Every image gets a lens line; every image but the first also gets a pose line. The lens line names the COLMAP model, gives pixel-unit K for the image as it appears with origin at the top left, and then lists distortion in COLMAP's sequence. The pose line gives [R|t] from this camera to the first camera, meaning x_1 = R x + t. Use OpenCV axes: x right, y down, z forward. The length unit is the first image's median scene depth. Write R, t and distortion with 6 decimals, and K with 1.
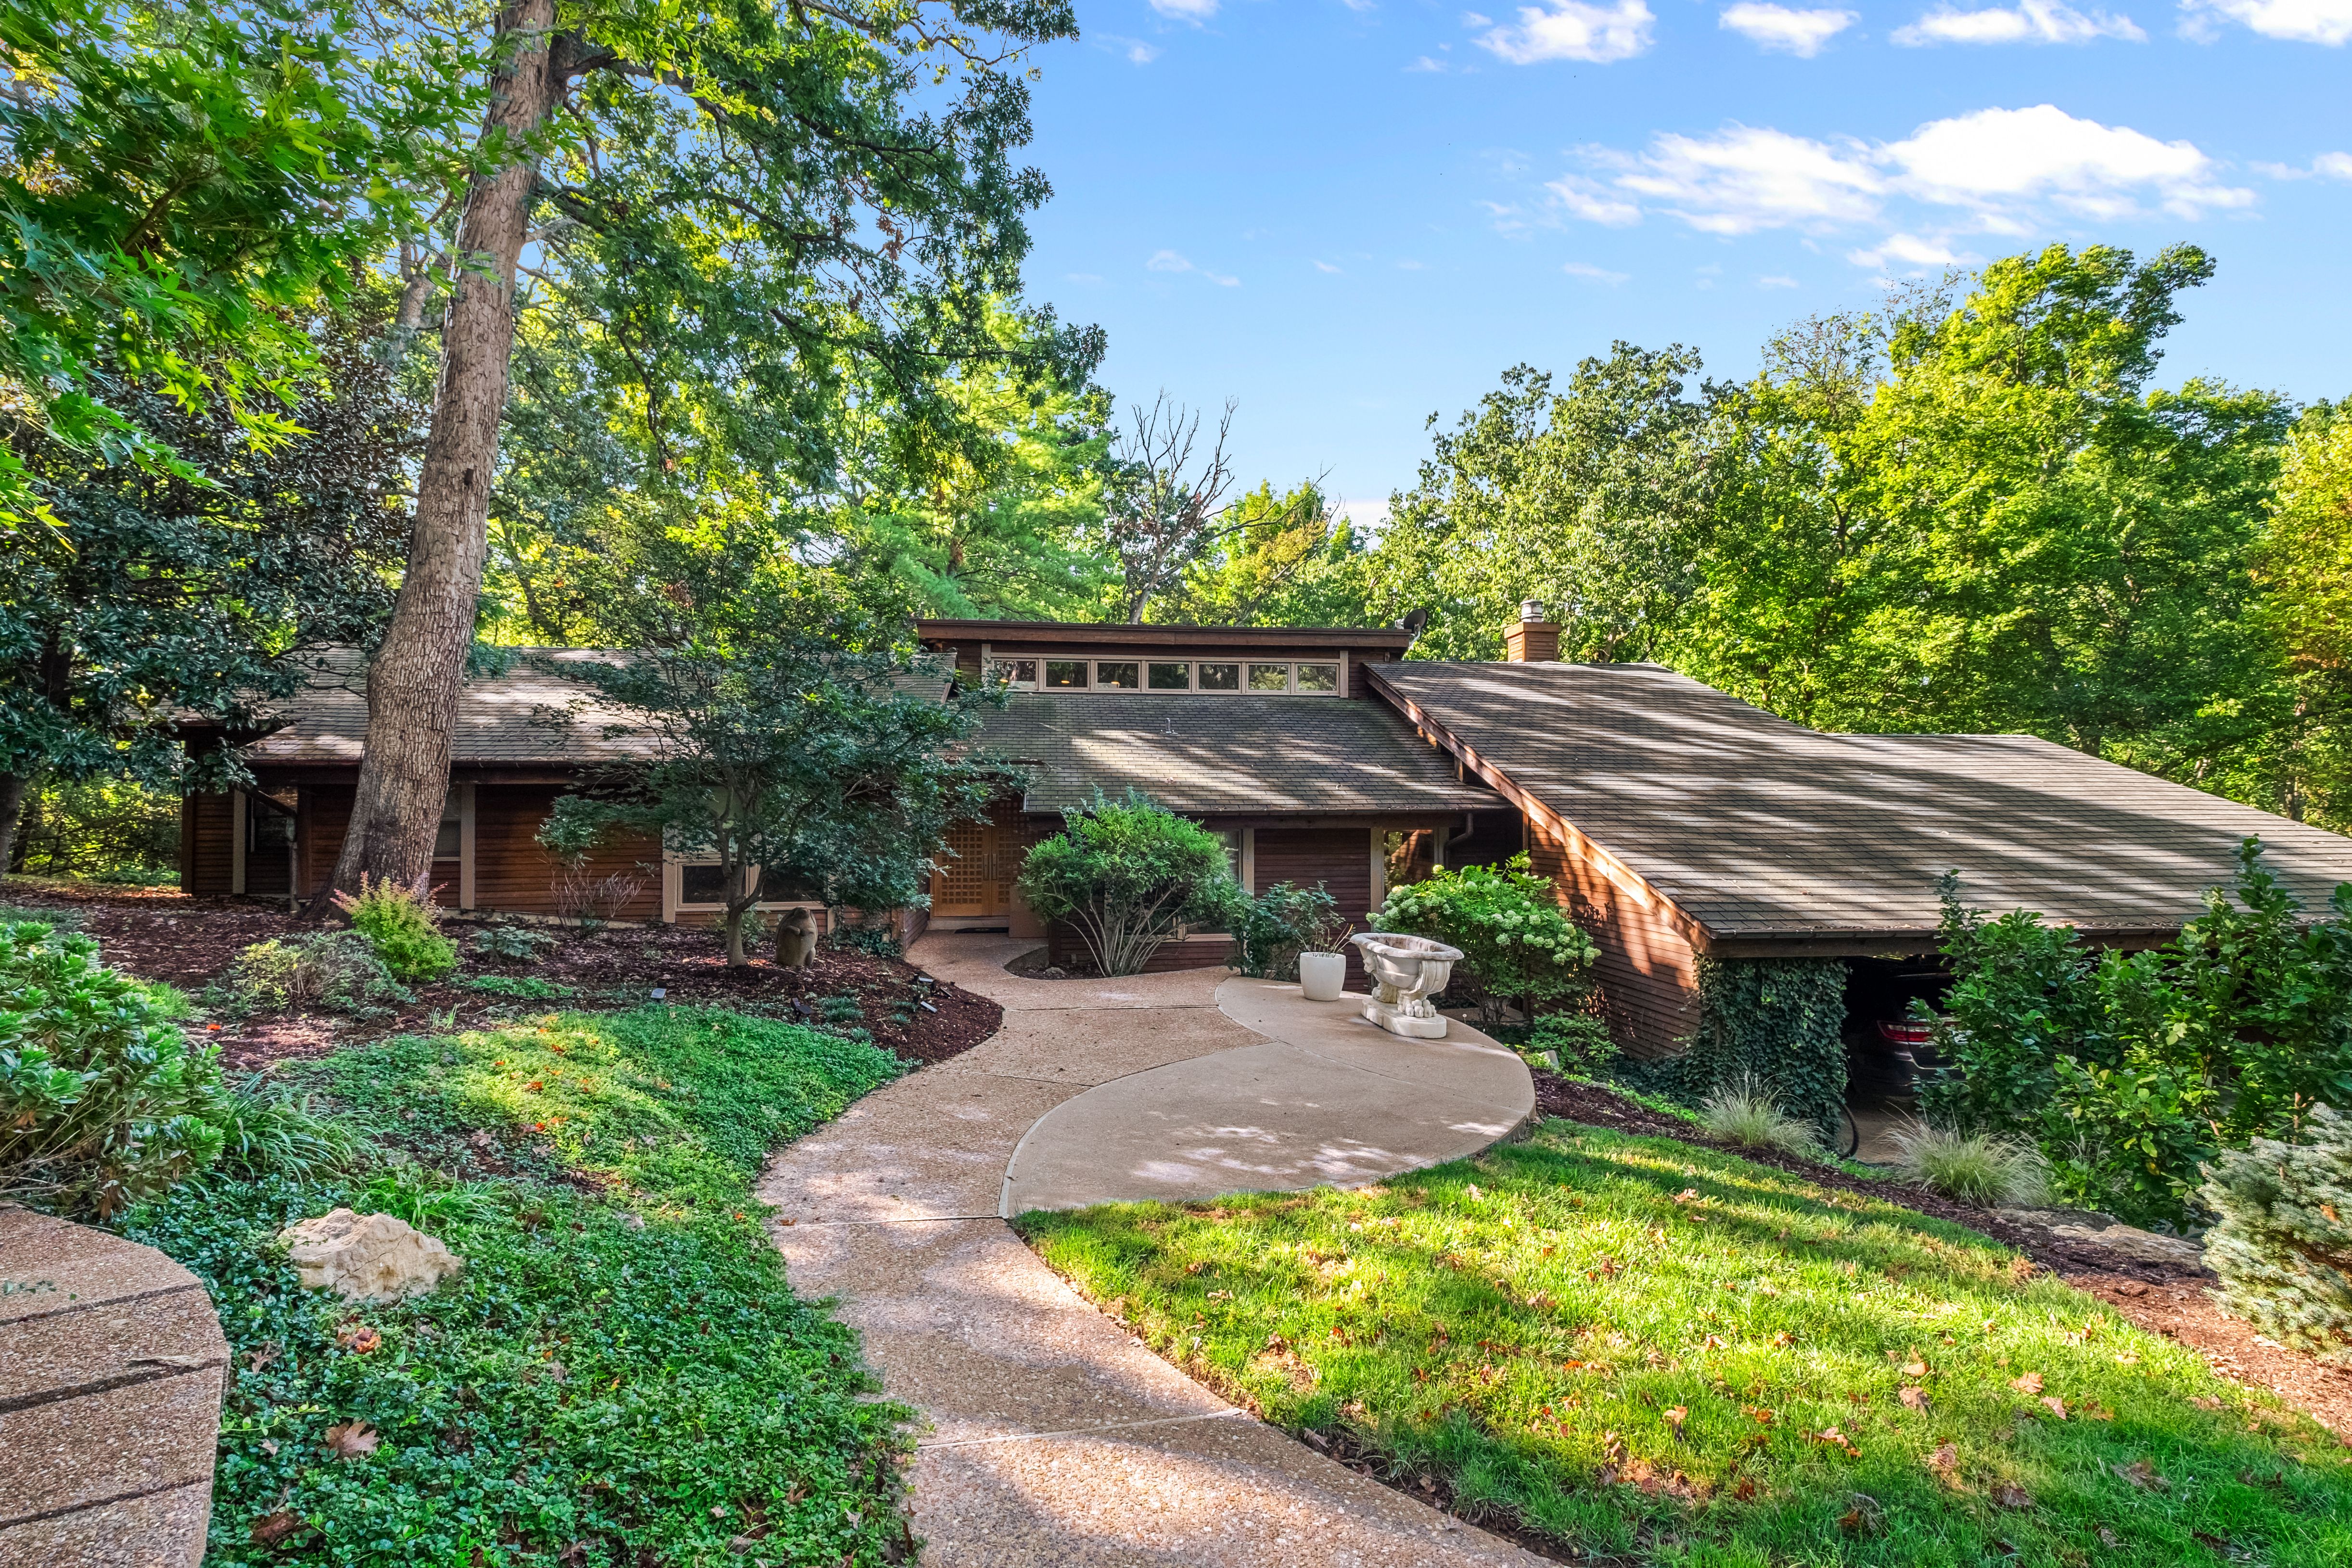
lens RADIAL K [[1030.9, 0, 1176.0], [0, 1030.9, 784.0], [0, 0, 1]] dist [-0.002919, -0.000454]
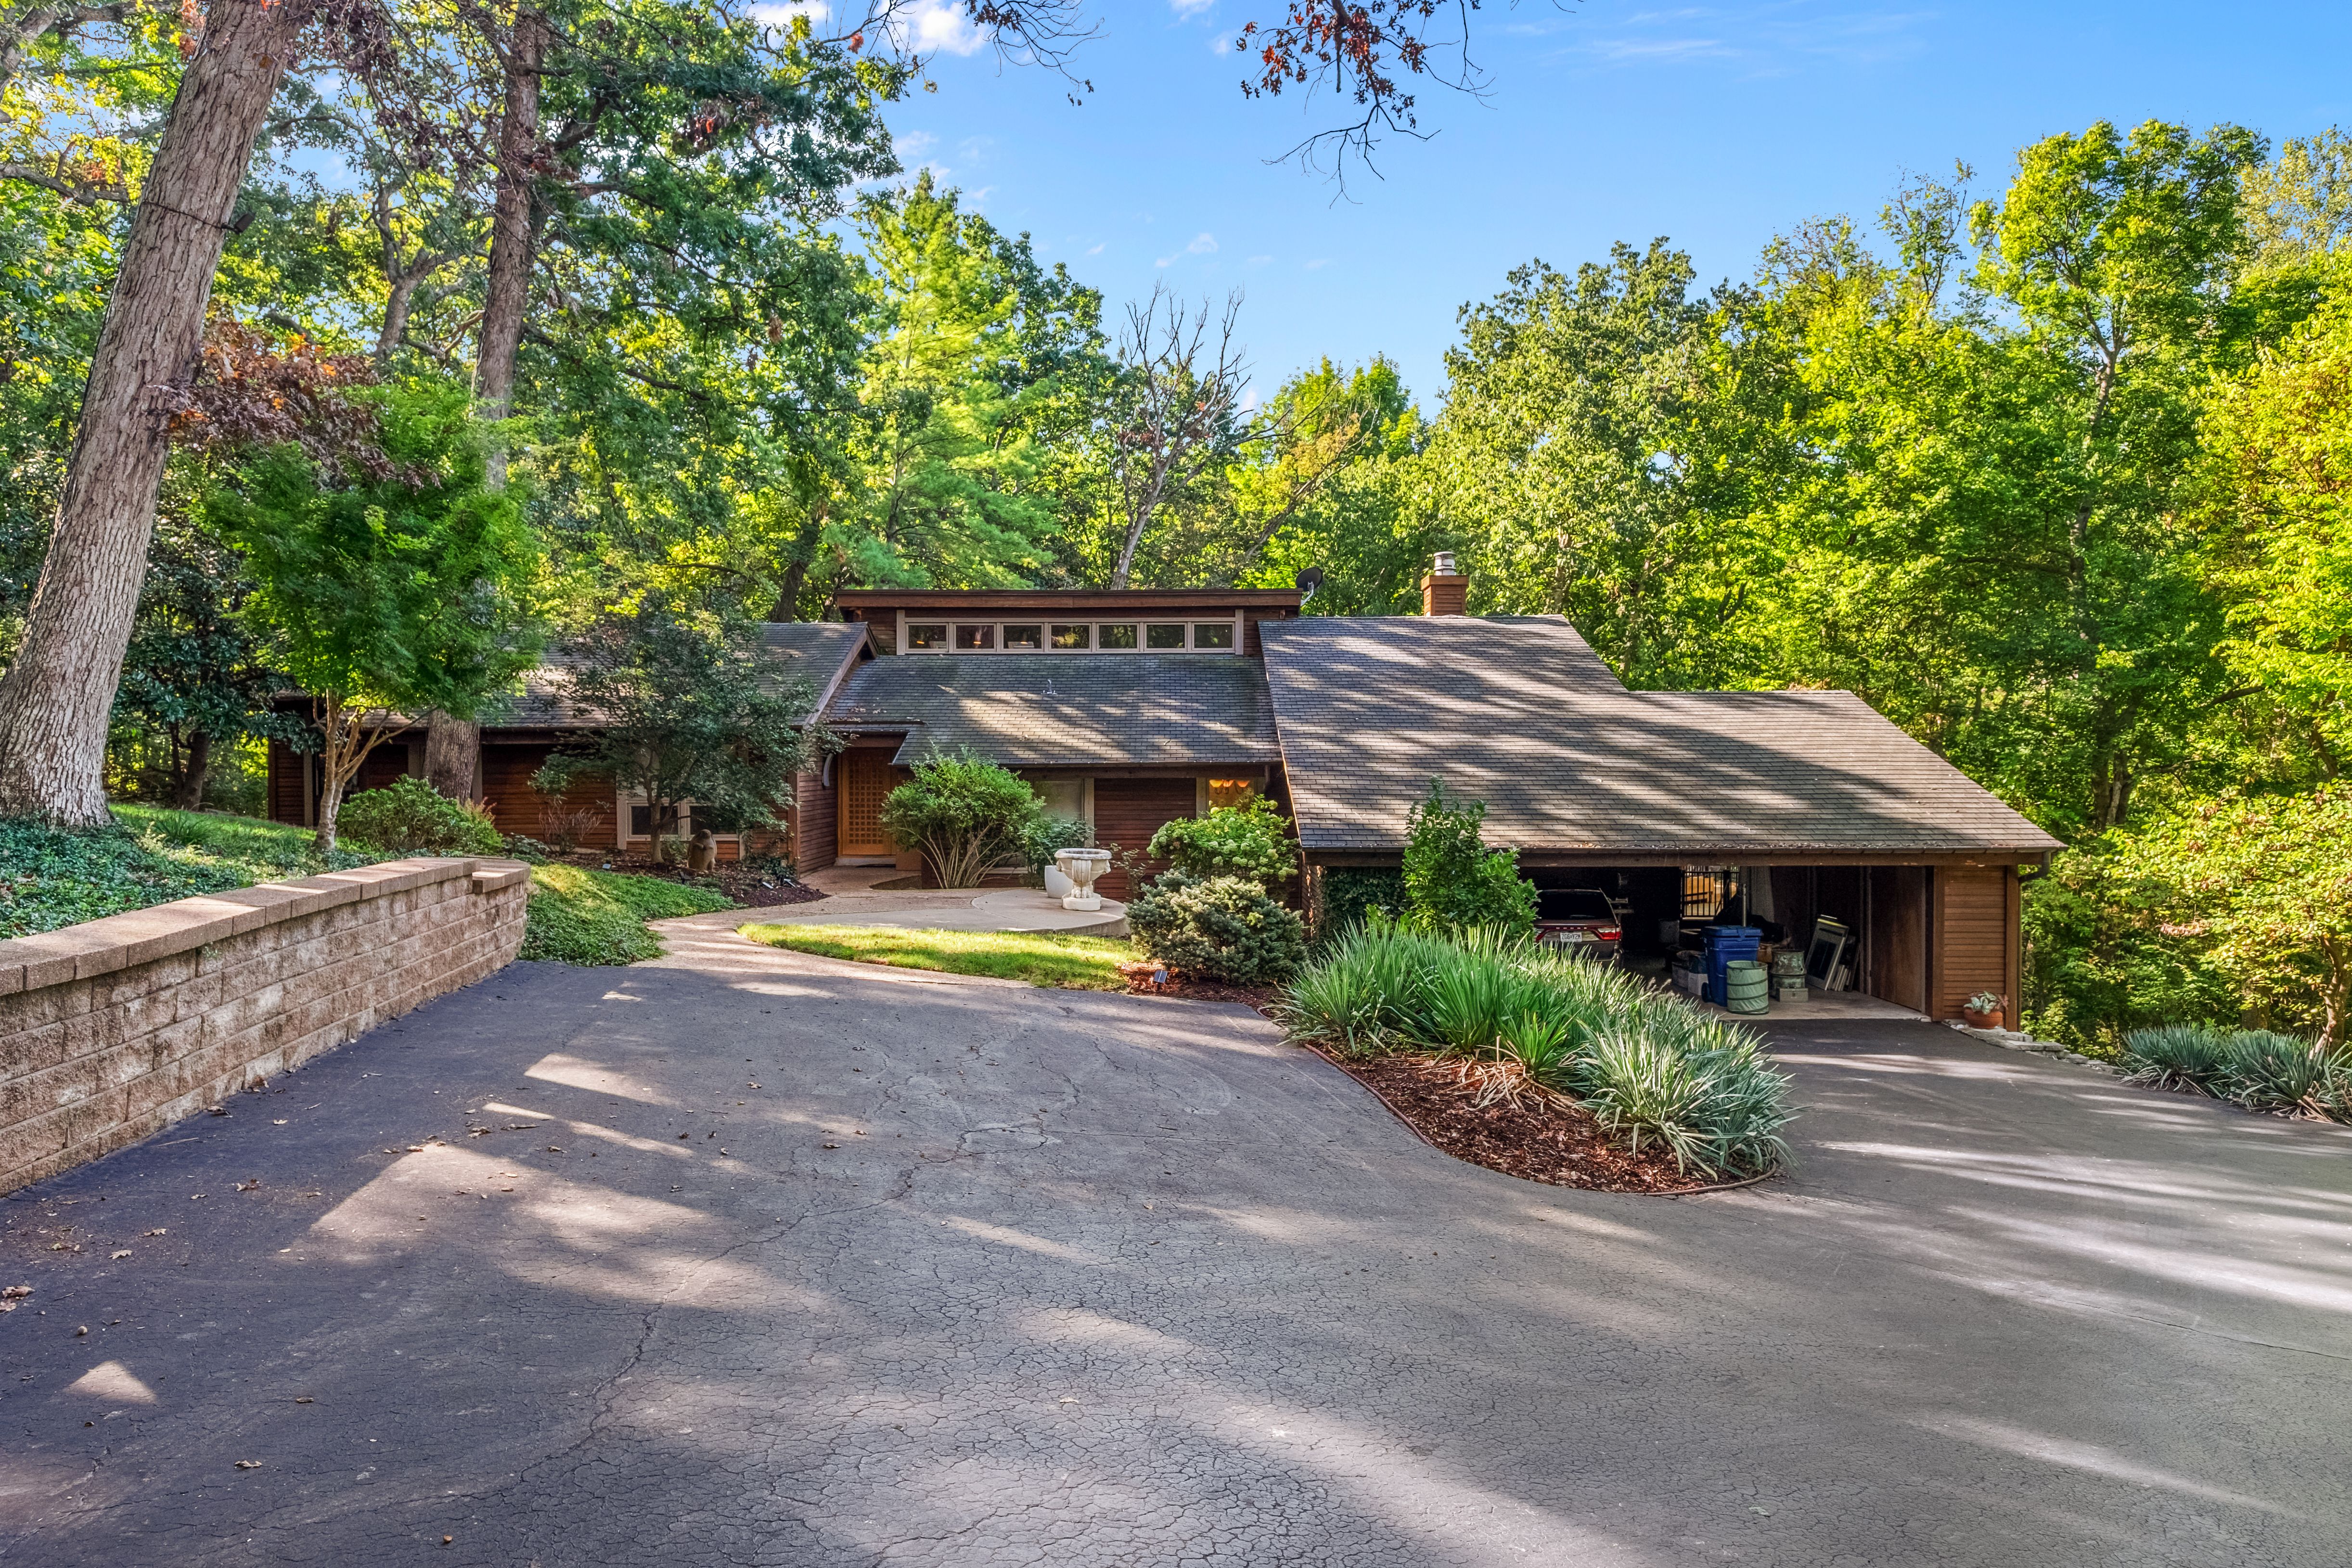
lens RADIAL K [[1528.1, 0, 1176.0], [0, 1528.1, 784.0], [0, 0, 1]] dist [-0.001616, 0.000767]
pose [[0.991781, 0.000238, -0.127943, 0.349467], [0.004826, 0.999217, 0.039273, -0.016646], [0.127853, -0.039568, 0.991004, -0.639045]]
